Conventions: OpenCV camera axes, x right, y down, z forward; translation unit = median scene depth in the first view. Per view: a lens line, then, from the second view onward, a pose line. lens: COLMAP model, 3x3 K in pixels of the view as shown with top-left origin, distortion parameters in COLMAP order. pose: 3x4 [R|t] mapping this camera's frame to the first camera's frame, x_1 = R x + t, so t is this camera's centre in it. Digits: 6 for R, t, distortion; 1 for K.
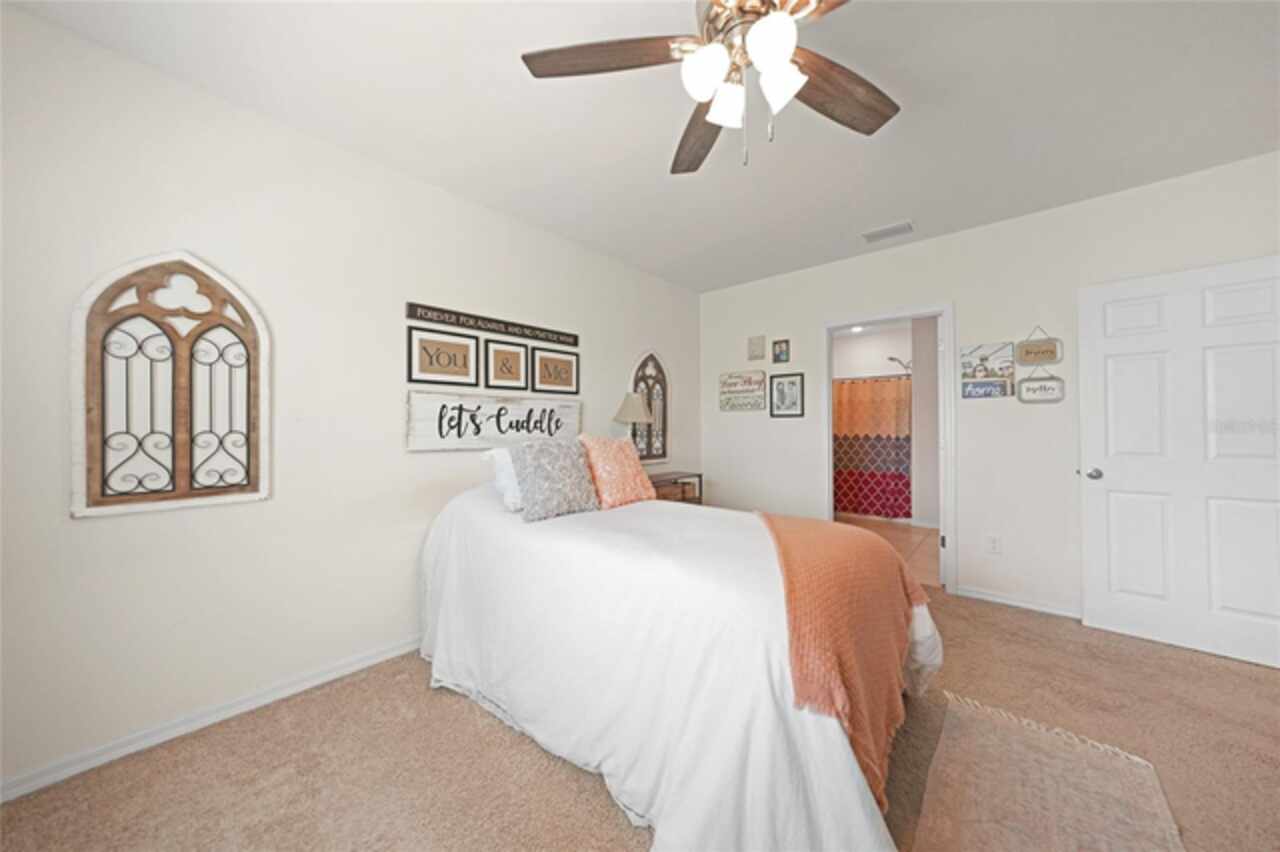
lens RADIAL K [[432.4, 0, 642.7], [0, 432.4, 423.4], [0, 0, 1]] dist [-0.000126, 0.000216]
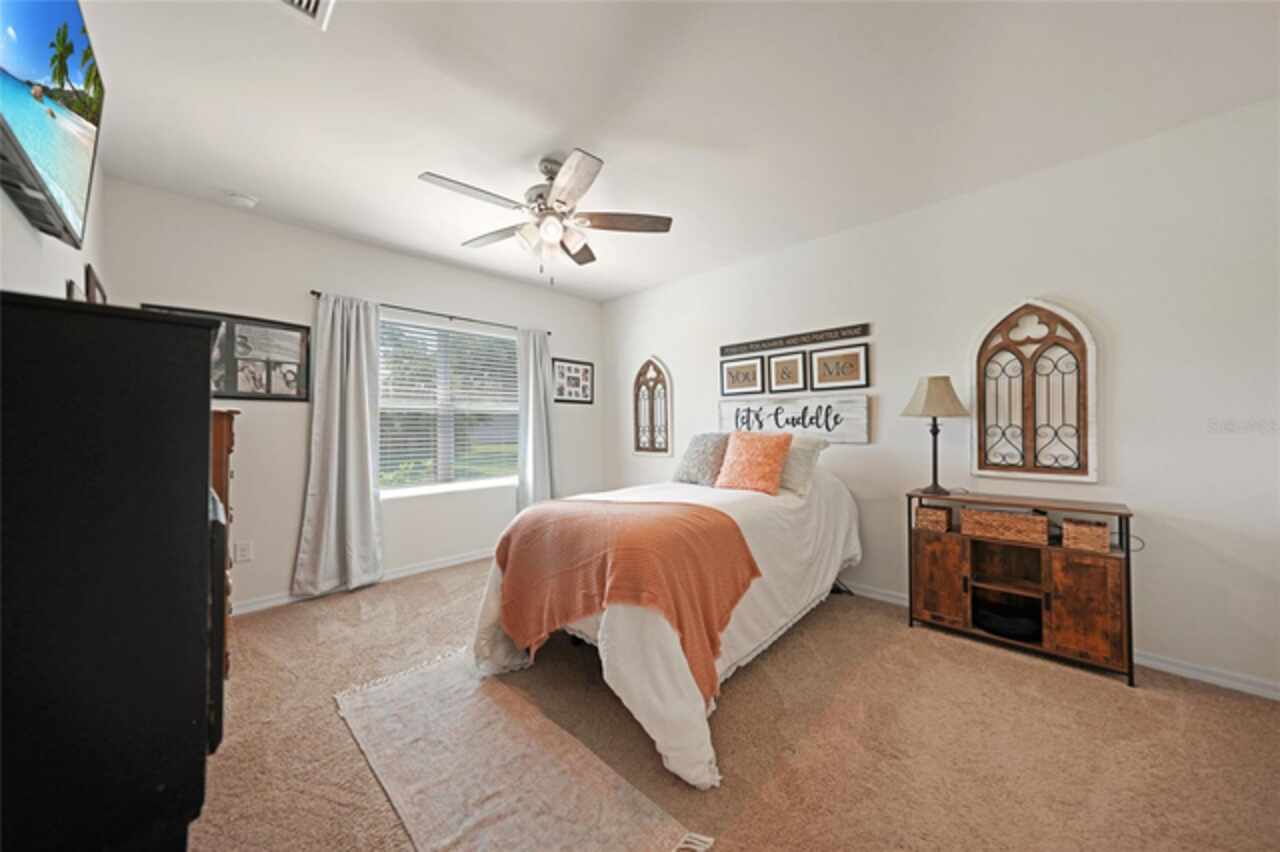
lens RADIAL K [[432.4, 0, 642.7], [0, 432.4, 423.4], [0, 0, 1]] dist [-0.000126, 0.000216]
pose [[-0.049898, -0.026082, -0.998414, 0.843848], [-0.009055, 0.999630, -0.025661, 0.040637], [0.998713, 0.007760, -0.050115, 0.607656]]
